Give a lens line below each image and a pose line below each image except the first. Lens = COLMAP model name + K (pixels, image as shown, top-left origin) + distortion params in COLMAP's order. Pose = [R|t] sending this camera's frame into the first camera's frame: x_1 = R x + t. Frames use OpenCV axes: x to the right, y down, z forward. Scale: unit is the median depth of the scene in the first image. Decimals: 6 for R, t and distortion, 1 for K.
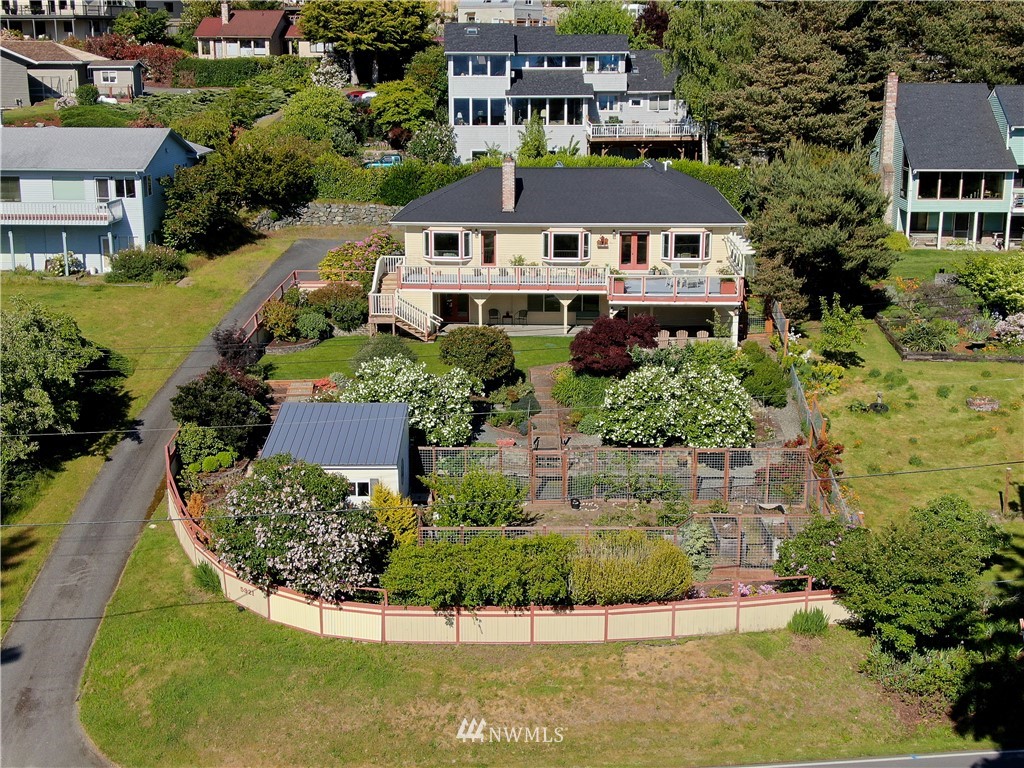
lens RADIAL K [[1261.4, 0, 512.0], [0, 1261.4, 384.0], [0, 0, 1]] dist [0.005576, 0.008102]
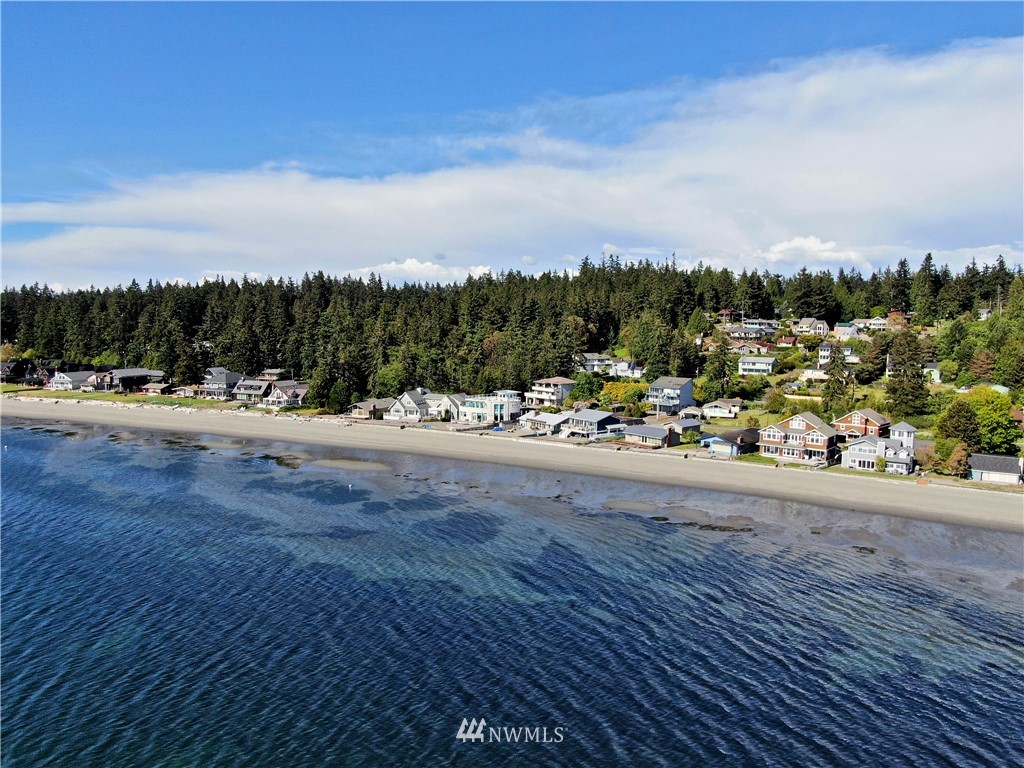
lens RADIAL K [[739.3, 0, 512.0], [0, 739.3, 384.0], [0, 0, 1]] dist [-0.001156, 0.000313]
pose [[0.847681, 0.053056, -0.527846, 0.616427], [-0.142375, 0.981237, -0.130014, 0.628049], [0.511044, 0.185363, 0.839330, -2.920945]]
